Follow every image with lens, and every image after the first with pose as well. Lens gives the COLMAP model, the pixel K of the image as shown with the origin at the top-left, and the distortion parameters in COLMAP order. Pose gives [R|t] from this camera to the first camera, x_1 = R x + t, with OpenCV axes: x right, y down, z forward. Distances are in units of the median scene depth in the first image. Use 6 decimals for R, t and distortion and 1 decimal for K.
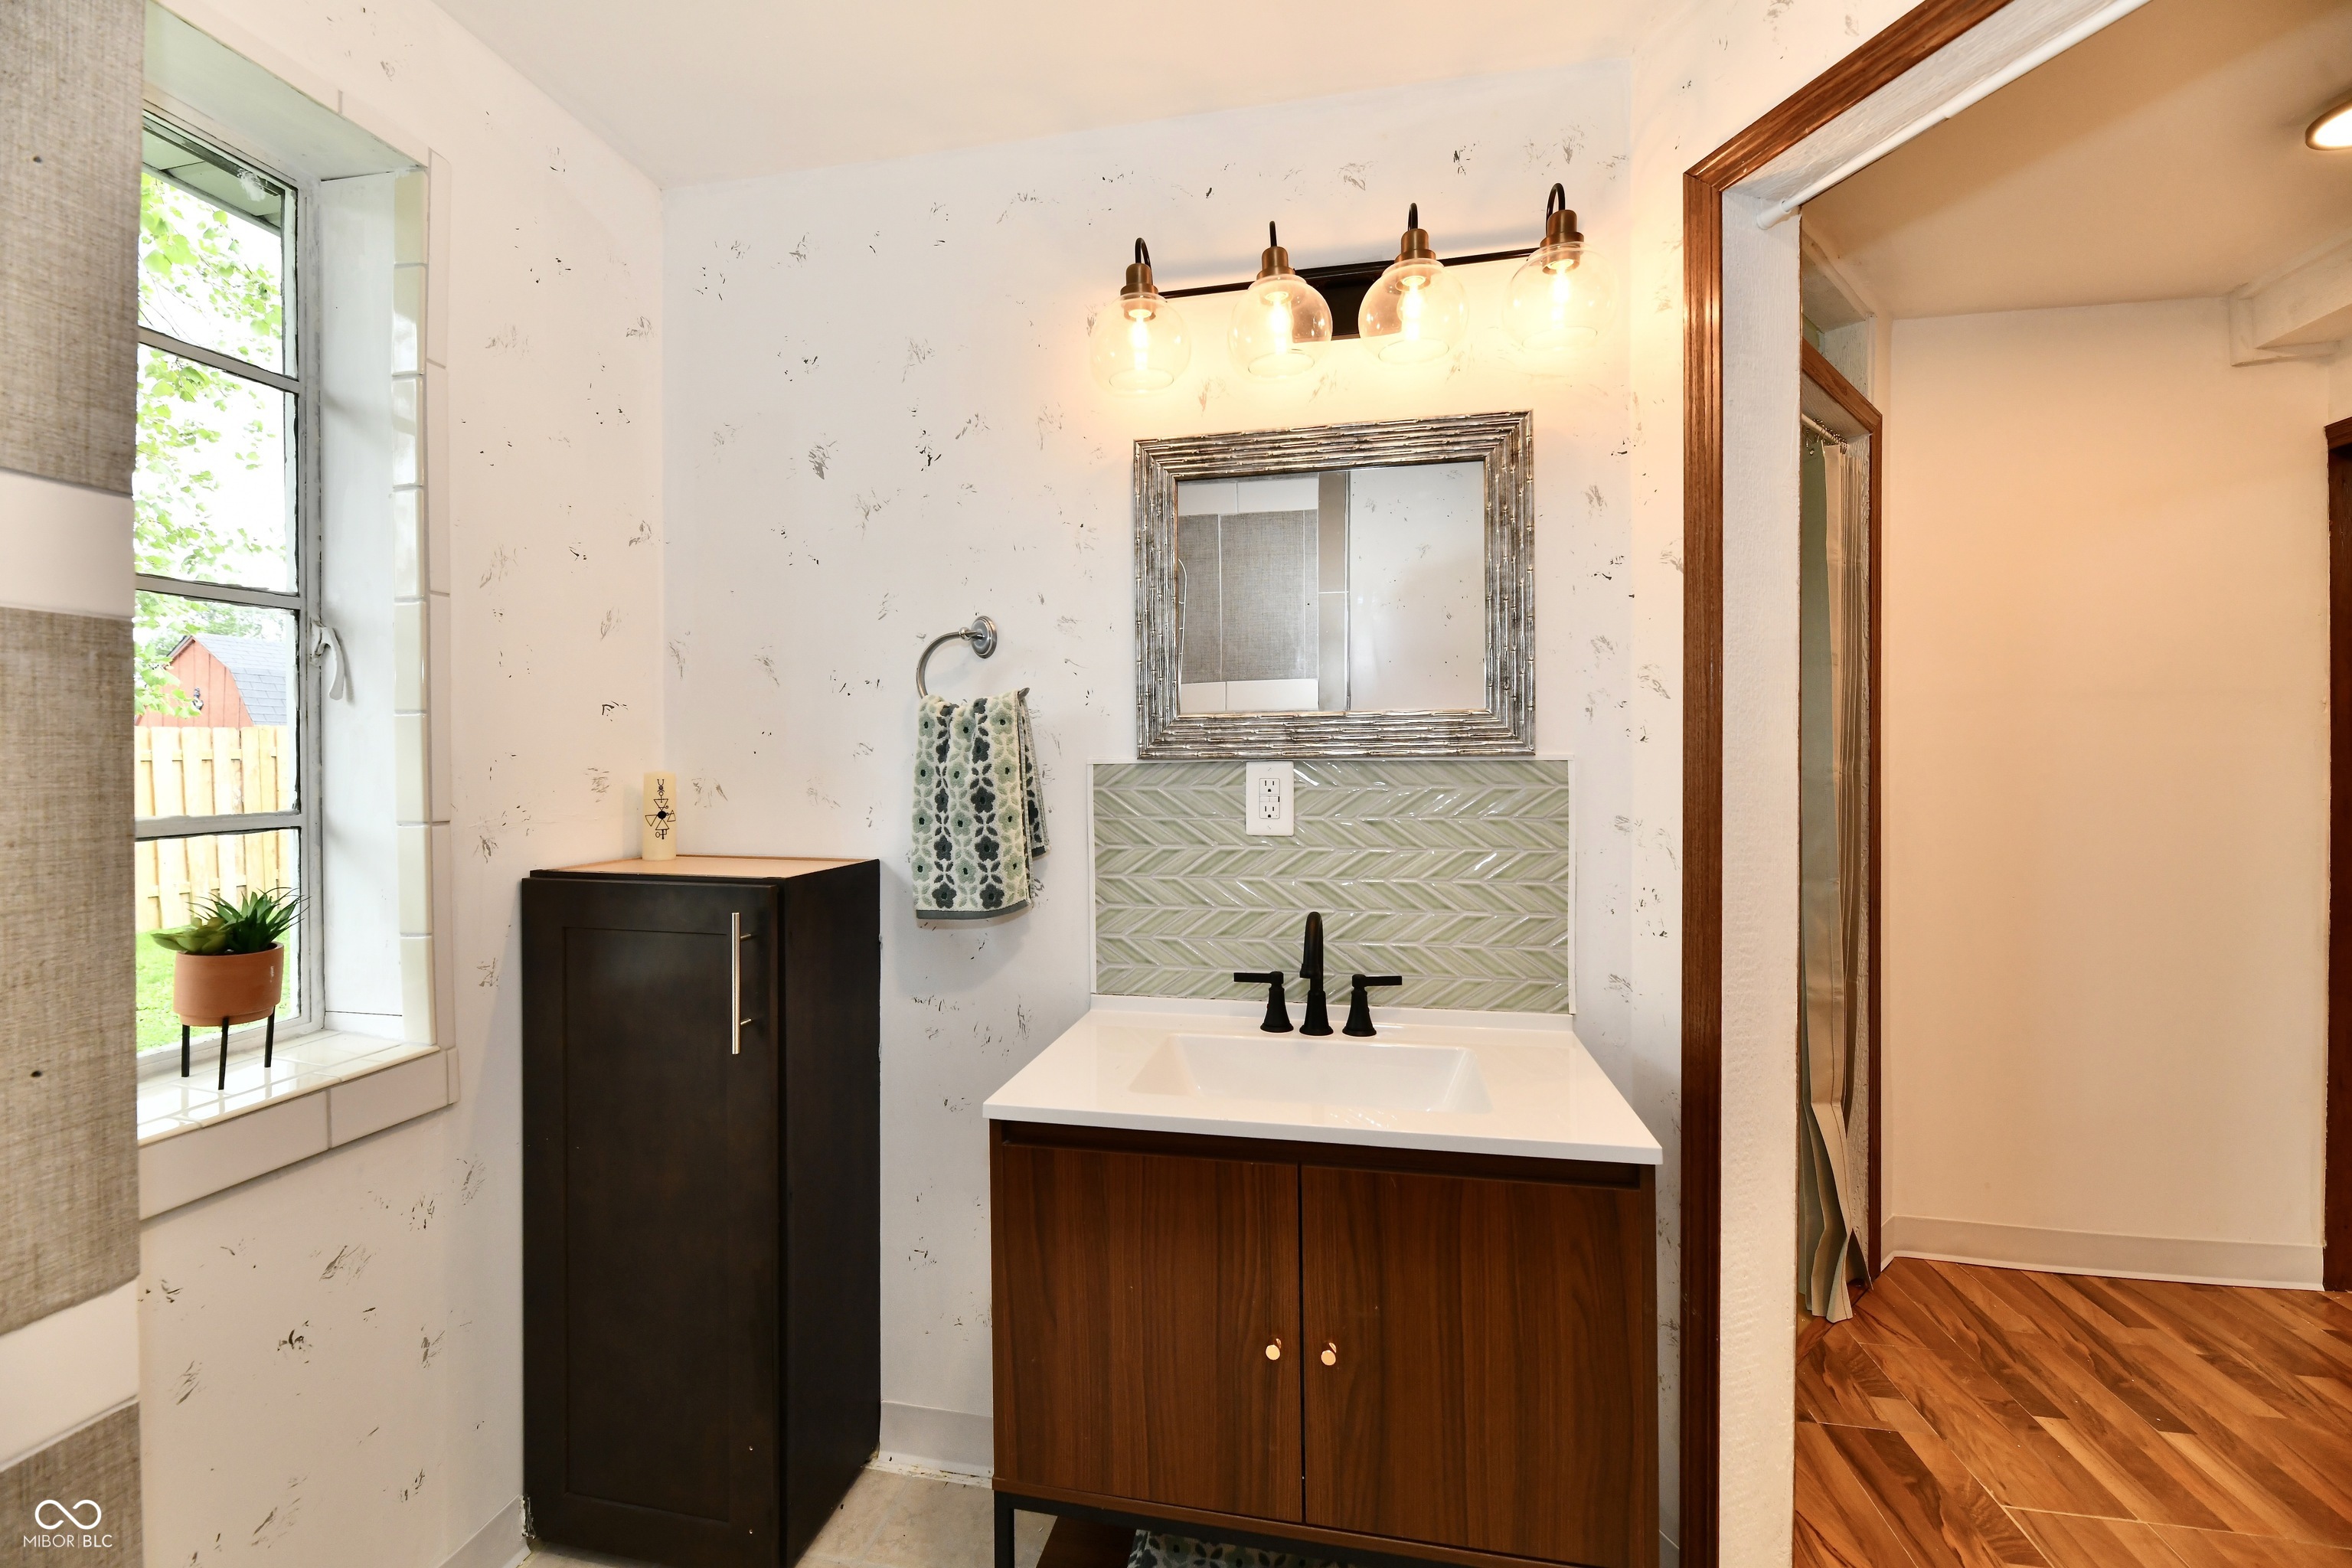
lens RADIAL K [[962.7, 0, 1168.1], [0, 962.7, 764.2], [0, 0, 1]] dist [-0.001301, -0.004162]
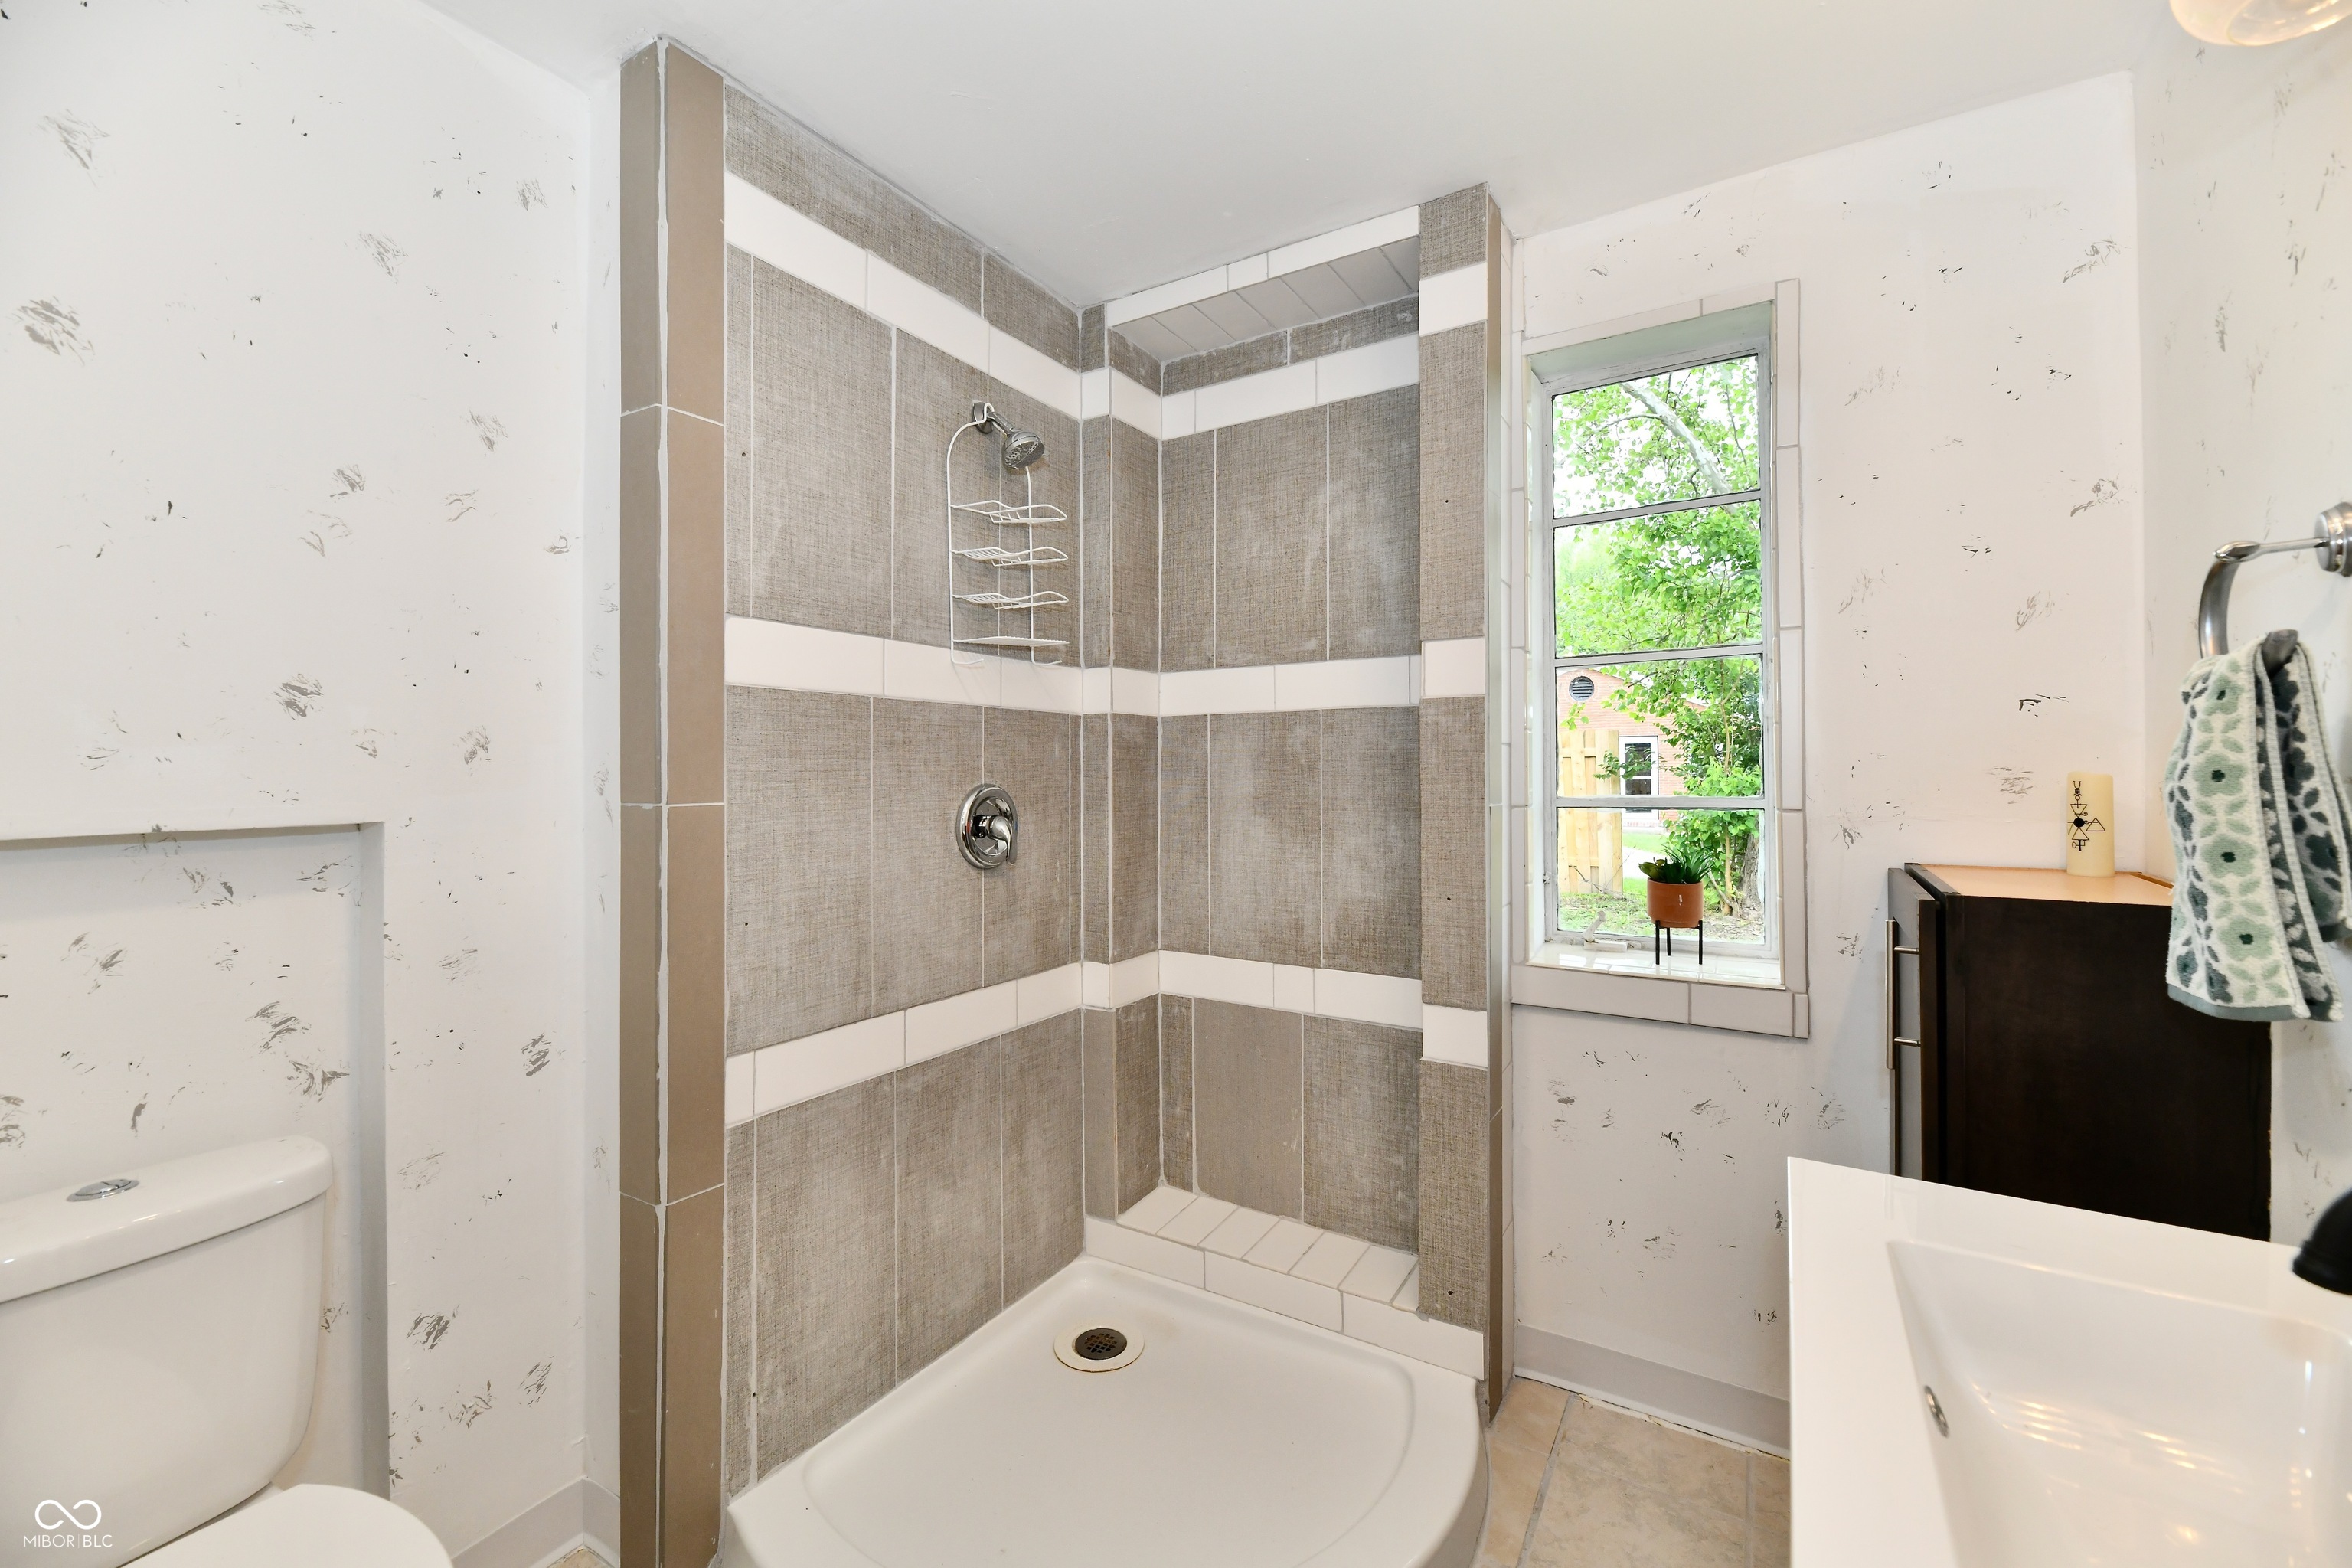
lens RADIAL K [[974.2, 0, 1175.4], [0, 974.2, 762.4], [0, 0, 1]] dist [-0.000009, -0.004294]
pose [[-0.347249, 0.000498, -0.937773, 0.624919], [0.002020, 0.999998, -0.000217, -0.002853], [0.937771, -0.001970, -0.347249, 0.599290]]
